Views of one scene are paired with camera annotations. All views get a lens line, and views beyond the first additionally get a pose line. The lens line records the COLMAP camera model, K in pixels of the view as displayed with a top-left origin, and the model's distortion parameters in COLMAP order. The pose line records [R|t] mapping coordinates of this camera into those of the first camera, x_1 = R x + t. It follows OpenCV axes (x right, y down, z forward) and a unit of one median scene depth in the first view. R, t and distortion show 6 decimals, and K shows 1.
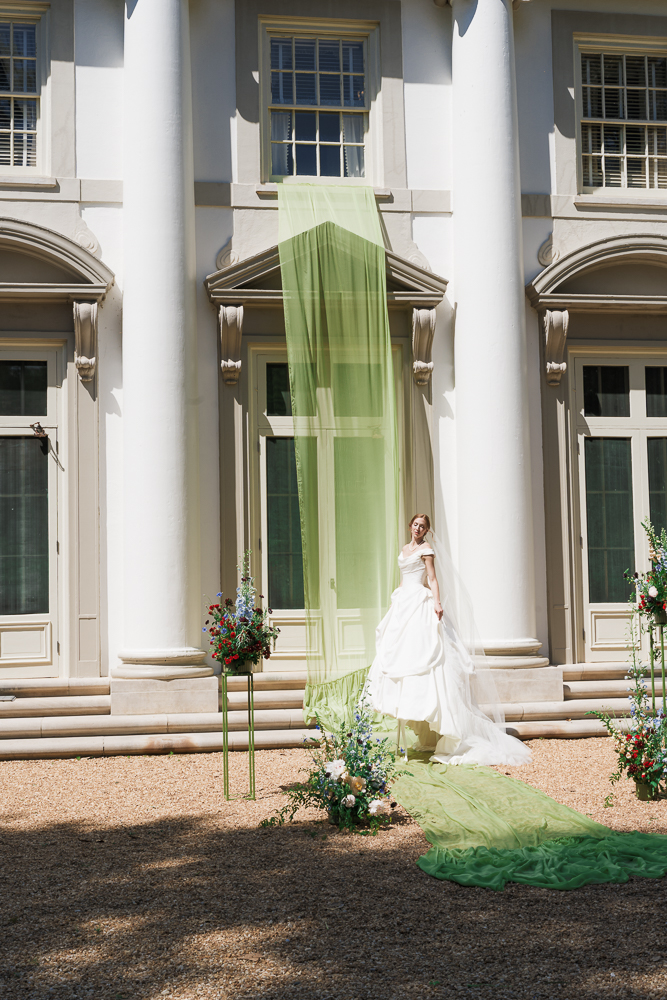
lens RADIAL K [[1297.5, 0, 327.0], [0, 1297.5, 505.3], [0, 0, 1]] dist [-0.013496, 0.000000]
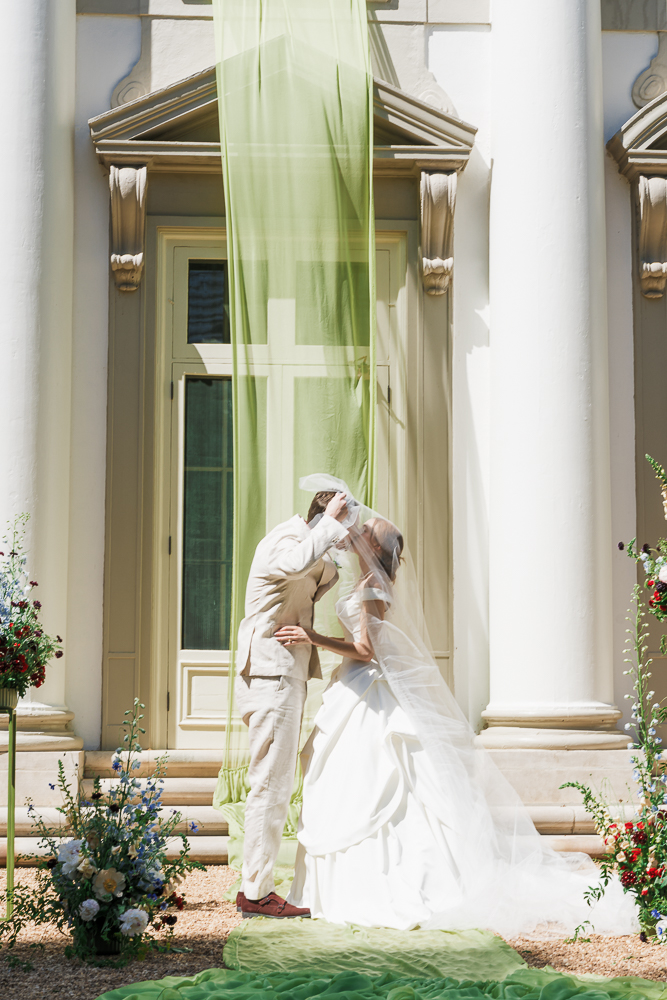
lens RADIAL K [[1917.1, 0, 366.3], [0, 1917.1, 491.0], [0, 0, 1]] dist [-0.003600, 0.000000]
pose [[0.996775, 0.008270, -0.079817, 0.117311], [-0.011773, 0.998984, -0.043506, 0.043358], [0.079376, 0.044306, 0.995860, 0.083944]]
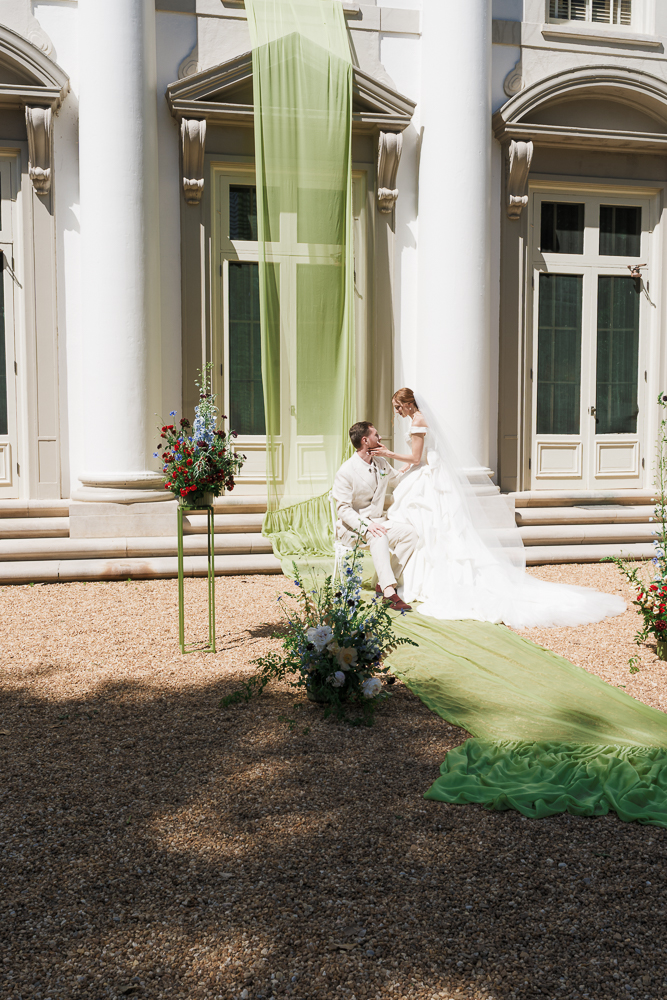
lens RADIAL K [[947.5, 0, 324.9], [0, 947.5, 495.4], [0, 0, 1]] dist [-0.000868, 0.000000]
pose [[0.998146, 0.013859, 0.059274, -0.014187], [-0.021985, 0.990087, 0.138722, 0.023083], [-0.056764, -0.139768, 0.988556, 0.257898]]
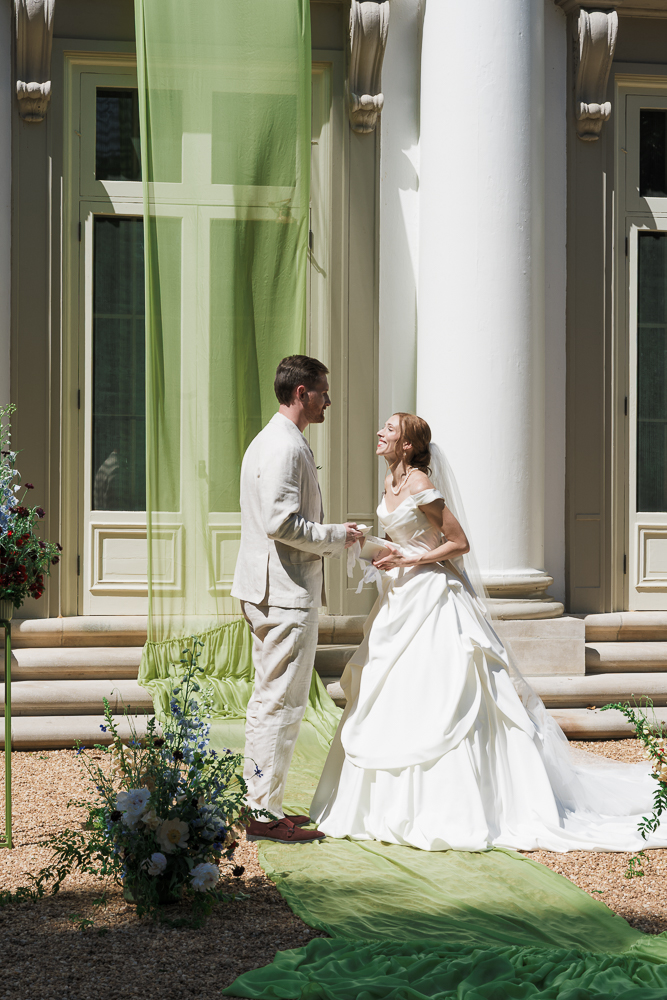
lens RADIAL K [[1984.1, 0, 312.7], [0, 1984.1, 488.4], [0, 0, 1]] dist [-0.008630, 0.000000]
pose [[0.999480, 0.022688, 0.022921, 0.034453], [-0.024180, 0.997455, 0.067073, 0.007684], [-0.021341, -0.067592, 0.997485, 0.101445]]
